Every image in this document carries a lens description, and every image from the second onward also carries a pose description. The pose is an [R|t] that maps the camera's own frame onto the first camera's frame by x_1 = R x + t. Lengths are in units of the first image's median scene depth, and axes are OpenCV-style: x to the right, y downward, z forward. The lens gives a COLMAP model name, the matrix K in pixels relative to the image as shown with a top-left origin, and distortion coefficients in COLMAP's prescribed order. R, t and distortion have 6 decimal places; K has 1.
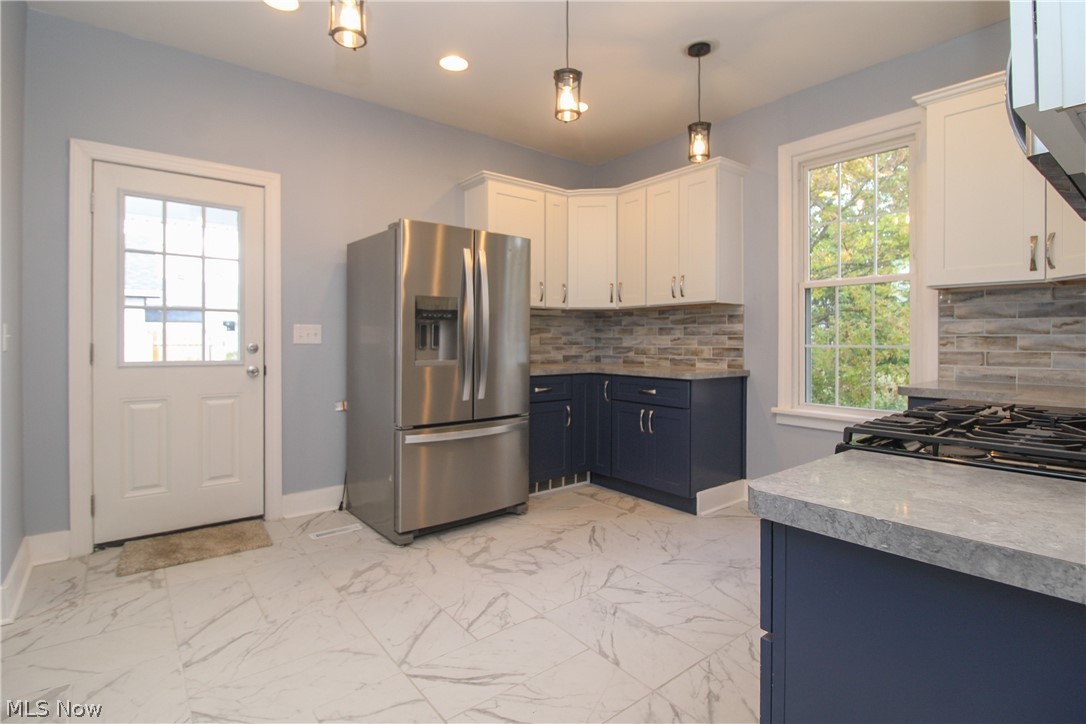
lens RADIAL K [[525.4, 0, 541.4], [0, 525.4, 345.0], [0, 0, 1]] dist [-0.018792, -0.000604]
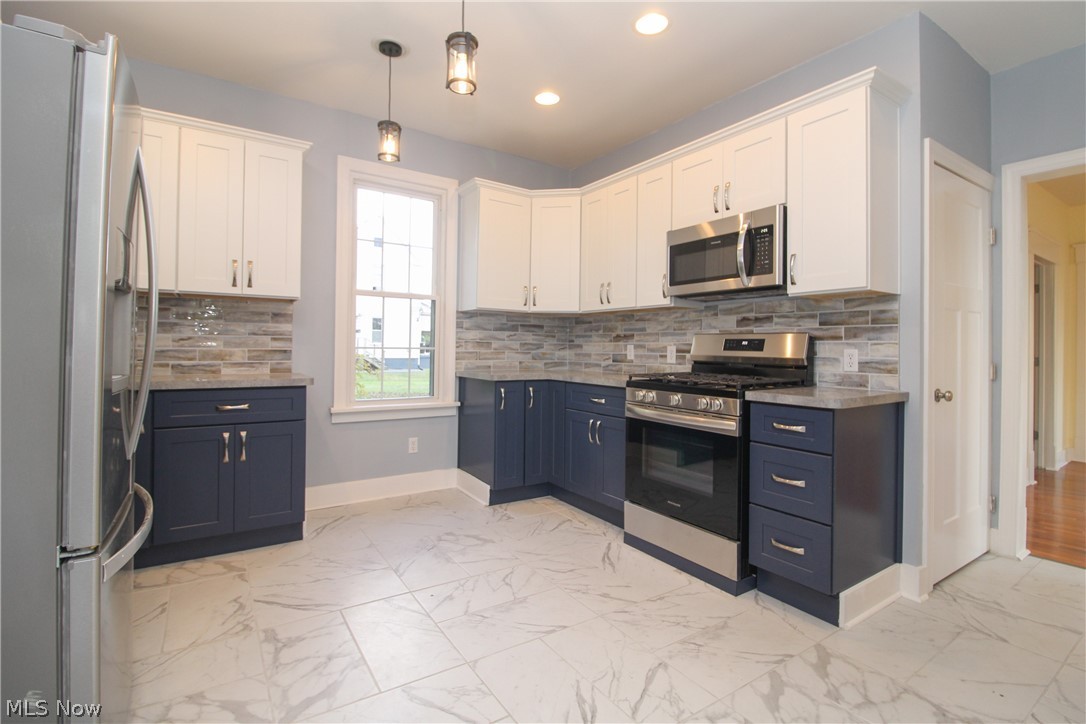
lens RADIAL K [[509.9, 0, 550.3], [0, 509.9, 344.6], [0, 0, 1]] dist [-0.011102, -0.000667]
pose [[0.074610, 0.007636, 0.997184, -0.656307], [-0.000530, 0.999971, -0.007618, 0.003813], [-0.997213, 0.000040, 0.074612, 0.645452]]
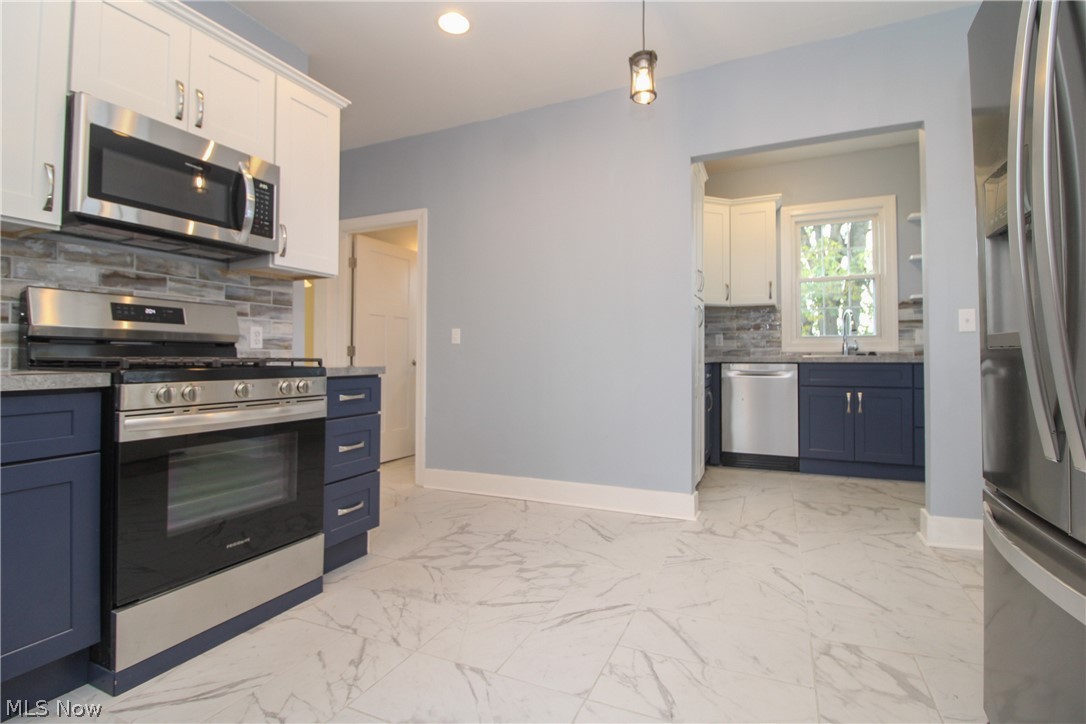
lens RADIAL K [[509.9, 0, 550.3], [0, 509.9, 344.6], [0, 0, 1]] dist [-0.011102, -0.000667]
pose [[-0.885092, -0.009780, -0.465313, 0.282872], [-0.004284, 0.999908, -0.012867, 0.048738], [0.465396, -0.009395, -0.885053, 1.258497]]
